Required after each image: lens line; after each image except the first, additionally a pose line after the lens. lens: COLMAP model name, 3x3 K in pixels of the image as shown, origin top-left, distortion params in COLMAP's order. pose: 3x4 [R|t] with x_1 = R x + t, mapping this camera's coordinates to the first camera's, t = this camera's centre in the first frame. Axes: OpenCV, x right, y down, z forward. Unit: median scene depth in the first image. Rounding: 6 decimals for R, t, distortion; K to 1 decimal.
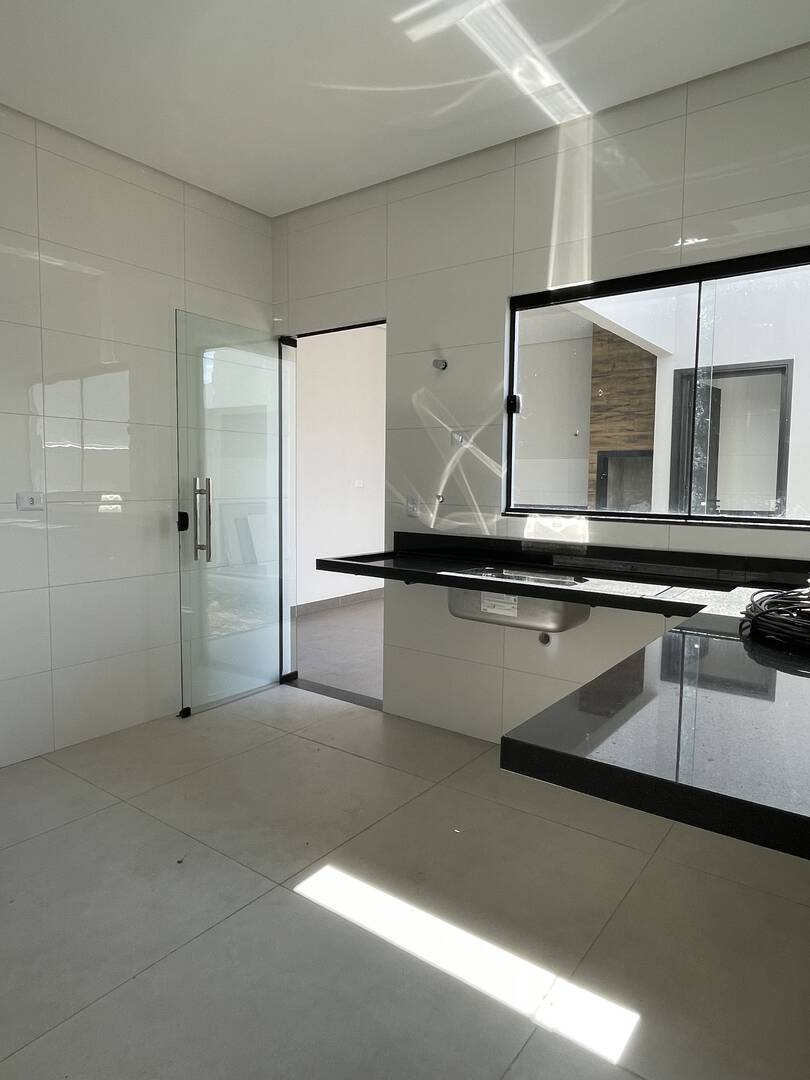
lens RADIAL K [[662.5, 0, 403.8], [0, 662.5, 538.4], [0, 0, 1]] dist [0.004539, 0.001321]
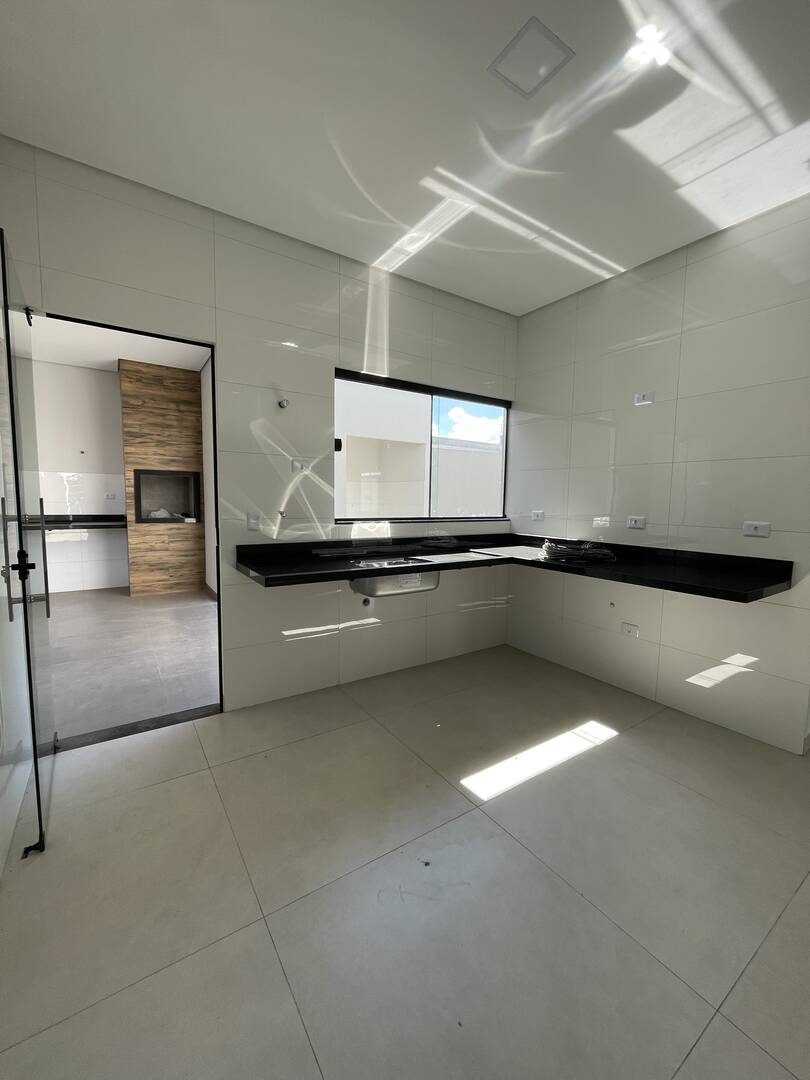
lens RADIAL K [[440.8, 0, 405.9], [0, 440.8, 543.4], [0, 0, 1]] dist [0.000191, 0.000052]
pose [[0.331636, -0.104689, 0.937581, -0.654597], [0.070881, 0.993780, 0.085893, -0.060841], [-0.940741, 0.037972, 0.336993, 0.527134]]
